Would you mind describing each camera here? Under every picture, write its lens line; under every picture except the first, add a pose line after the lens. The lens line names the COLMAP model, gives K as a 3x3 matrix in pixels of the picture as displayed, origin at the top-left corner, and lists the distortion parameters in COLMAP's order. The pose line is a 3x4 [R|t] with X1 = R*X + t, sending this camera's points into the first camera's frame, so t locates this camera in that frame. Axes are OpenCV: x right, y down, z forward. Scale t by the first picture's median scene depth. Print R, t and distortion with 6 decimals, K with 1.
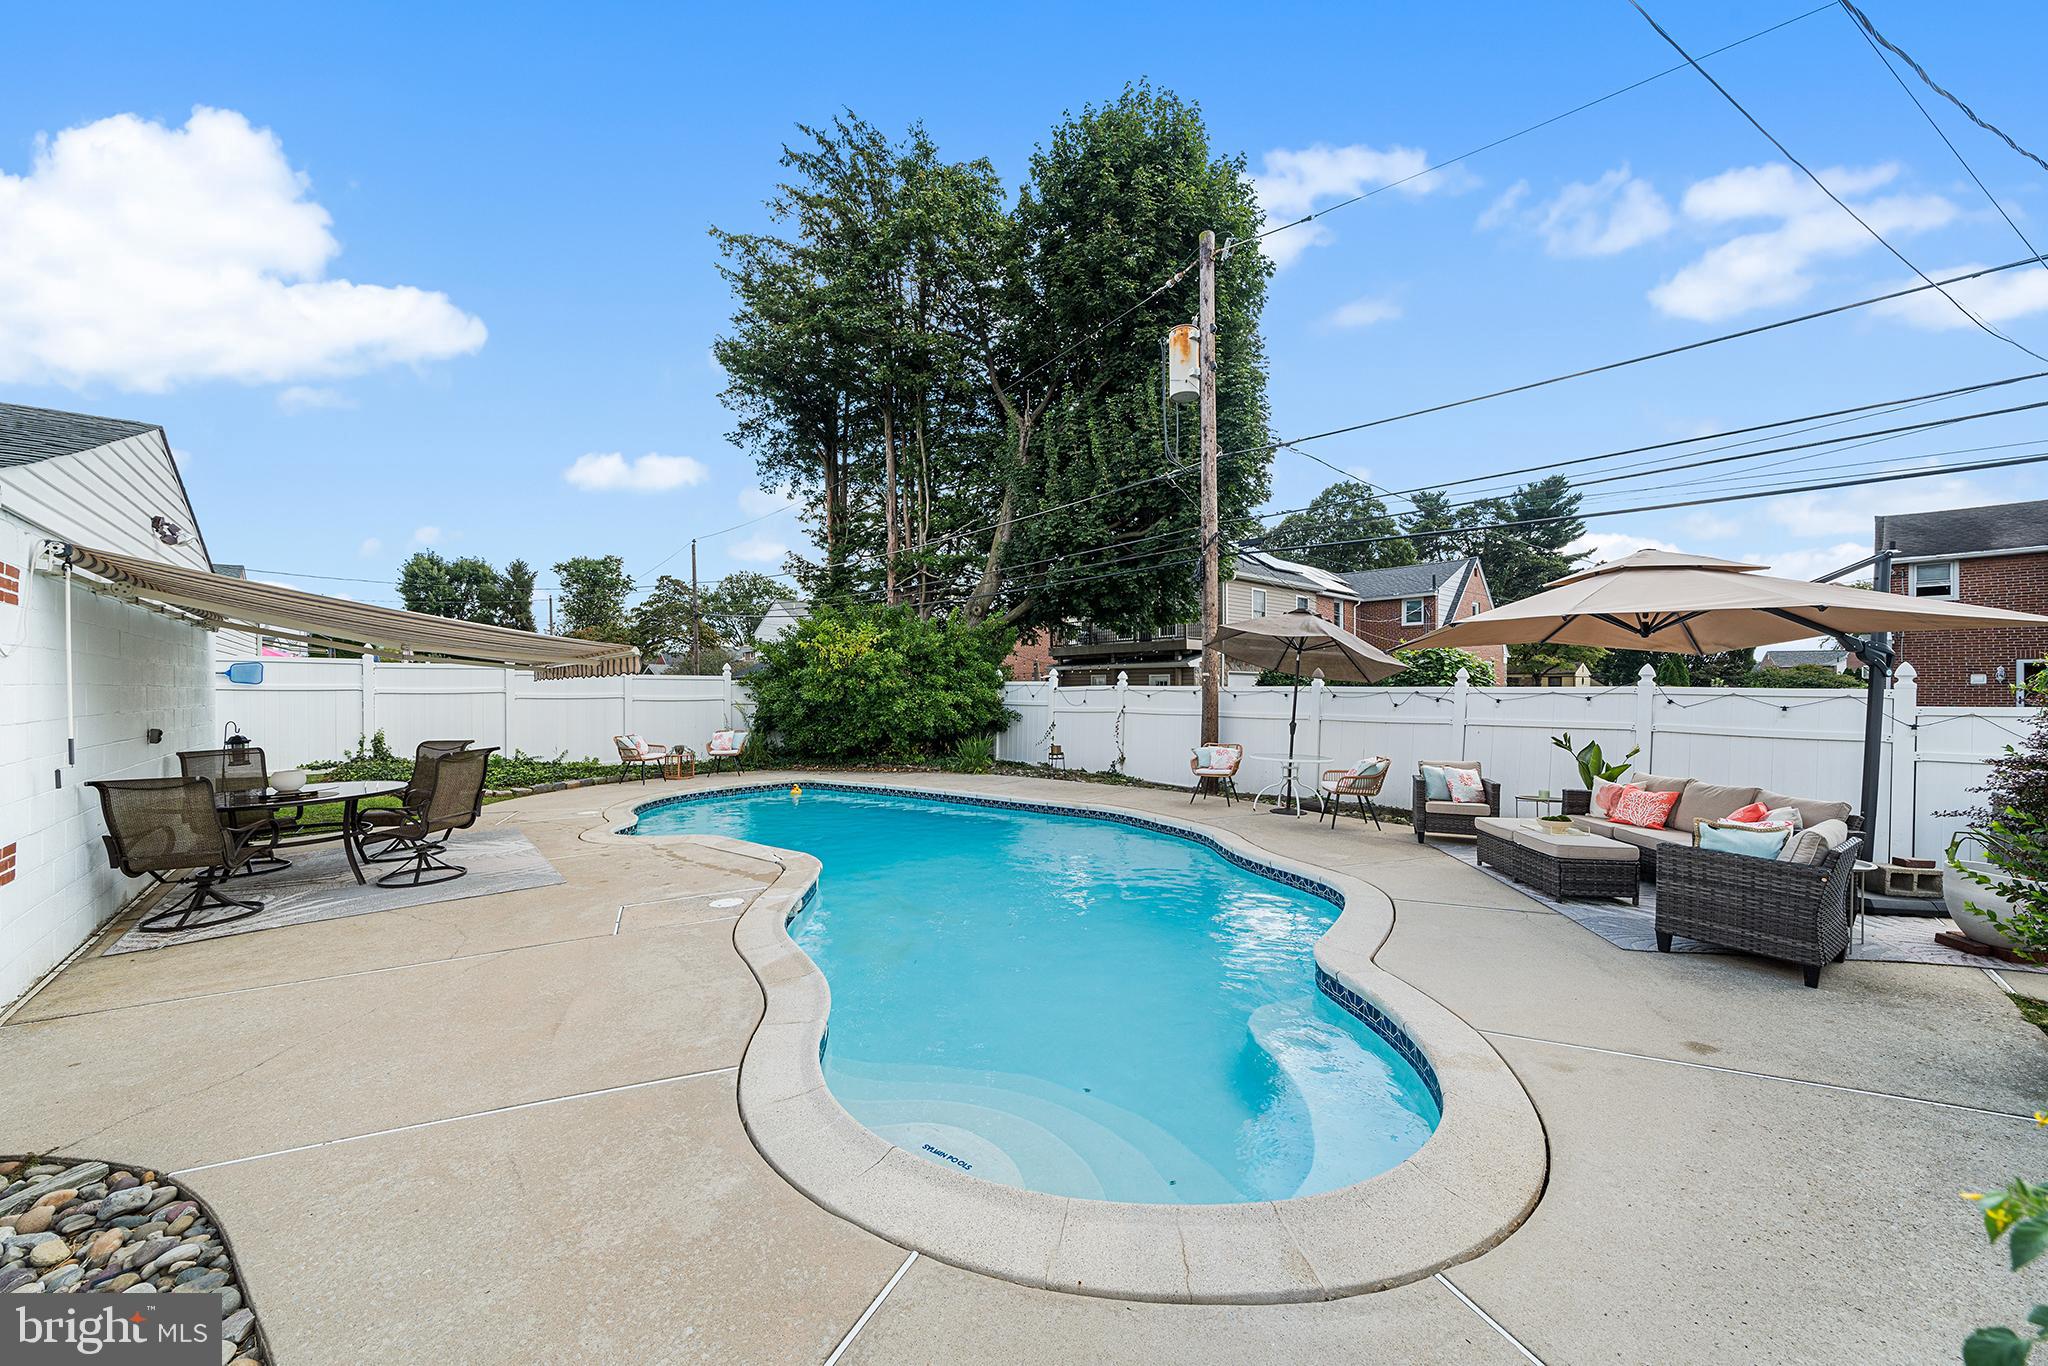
lens RADIAL K [[747.3, 0, 1024.0], [0, 747.3, 683.0], [0, 0, 1]] dist [-0.001925, -0.000121]
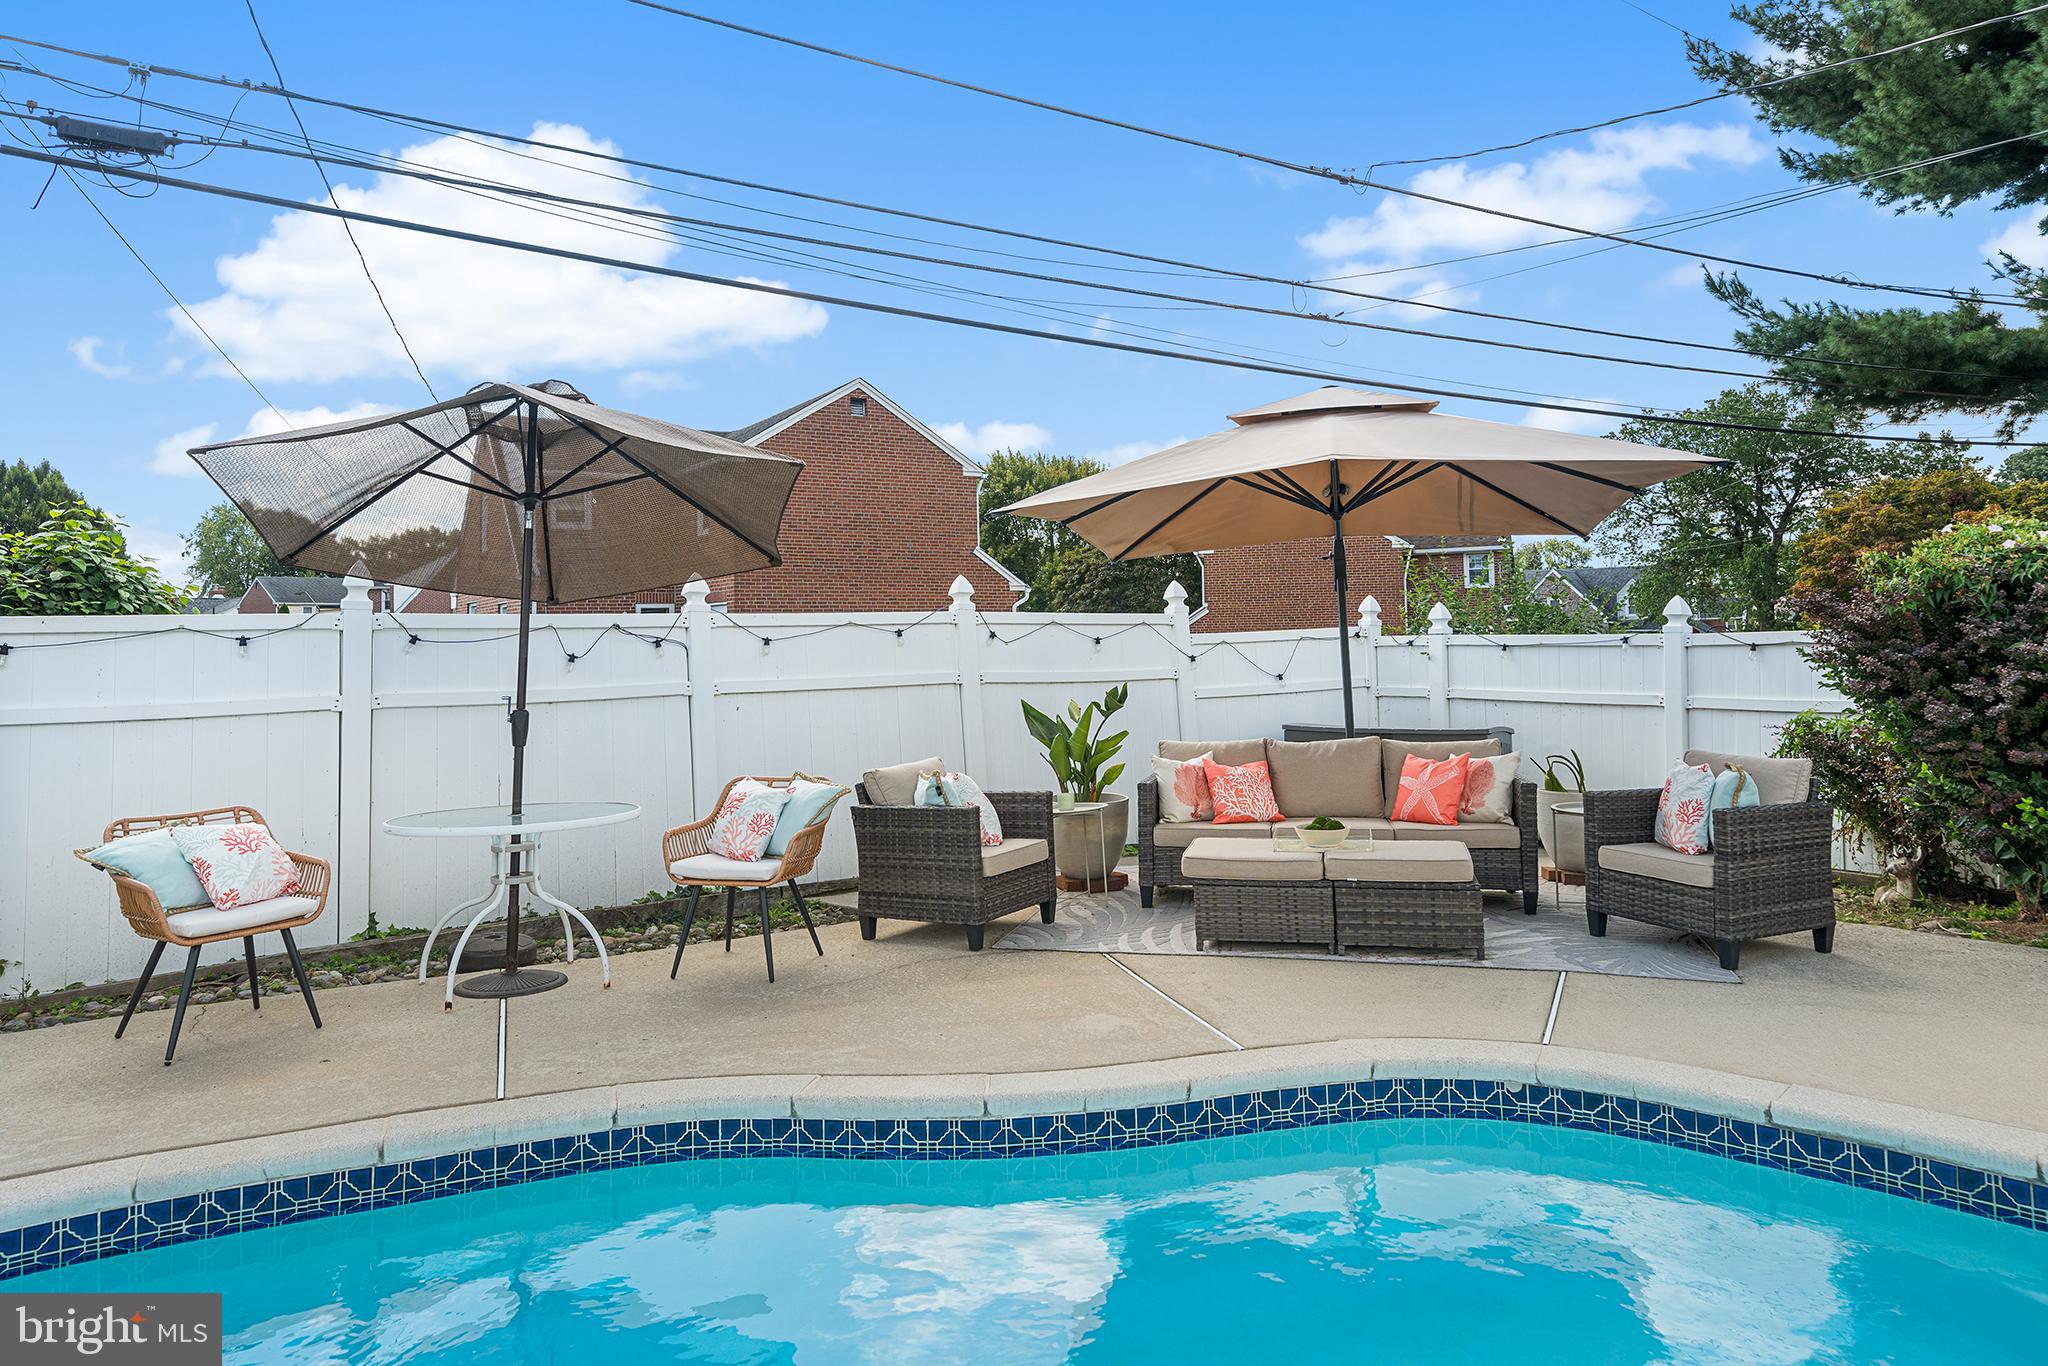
lens RADIAL K [[1296.8, 0, 1032.3], [0, 1296.8, 592.1], [0, 0, 1]] dist [-0.020074, 0.006343]
pose [[0.122756, 0.031600, 0.991934, -0.116647], [0.012660, 0.999362, -0.033403, 0.013155], [-0.992356, 0.016658, 0.122278, 0.425832]]
